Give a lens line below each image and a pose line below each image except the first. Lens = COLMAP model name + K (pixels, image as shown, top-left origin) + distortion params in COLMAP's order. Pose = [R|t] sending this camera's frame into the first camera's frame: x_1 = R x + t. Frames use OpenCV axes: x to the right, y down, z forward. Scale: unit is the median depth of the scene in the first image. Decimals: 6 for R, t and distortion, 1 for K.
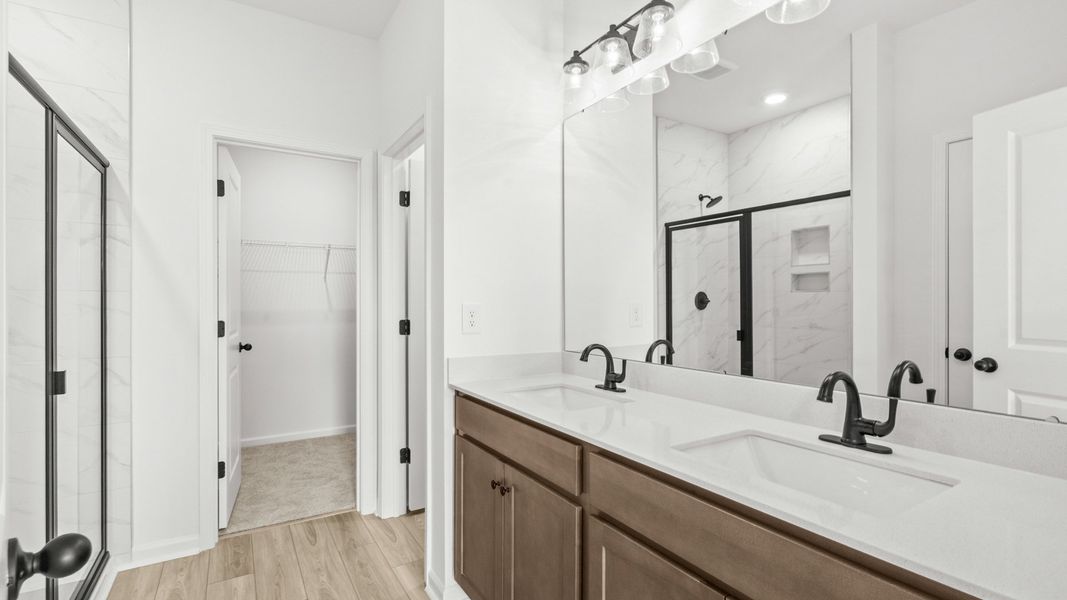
lens RADIAL K [[485.7, 0, 534.7], [0, 485.7, 299.2], [0, 0, 1]] dist [-0.000934, -0.000018]
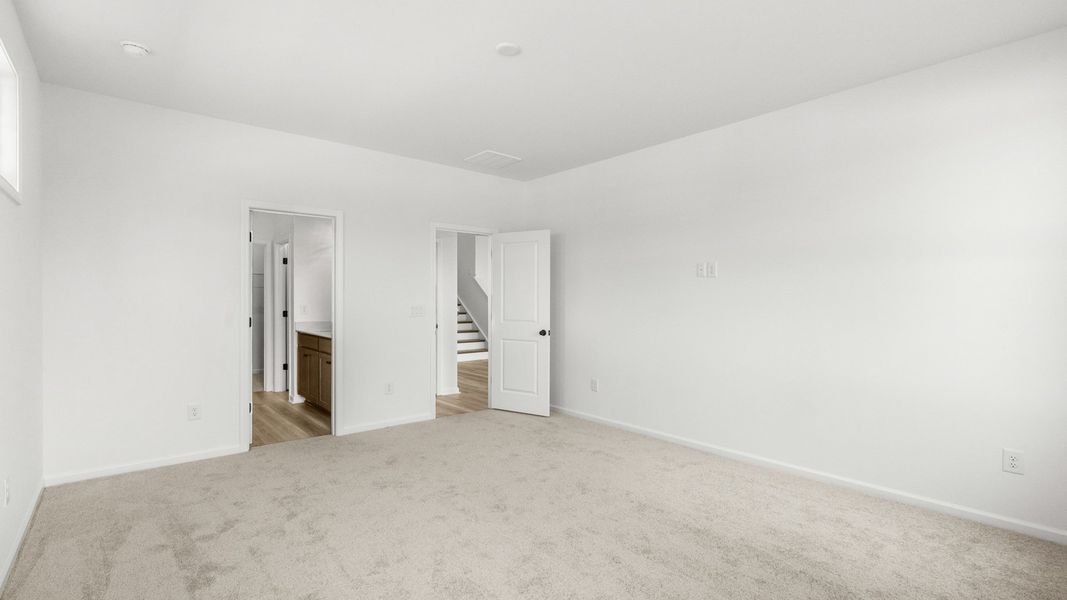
lens RADIAL K [[485.7, 0, 532.6], [0, 485.7, 296.9], [0, 0, 1]] dist [-0.000934, -0.000018]
pose [[0.988995, -0.001810, 0.147939, 0.602072], [0.002143, 0.999996, -0.002091, -0.018800], [-0.147934, 0.002385, 0.988994, -1.599879]]
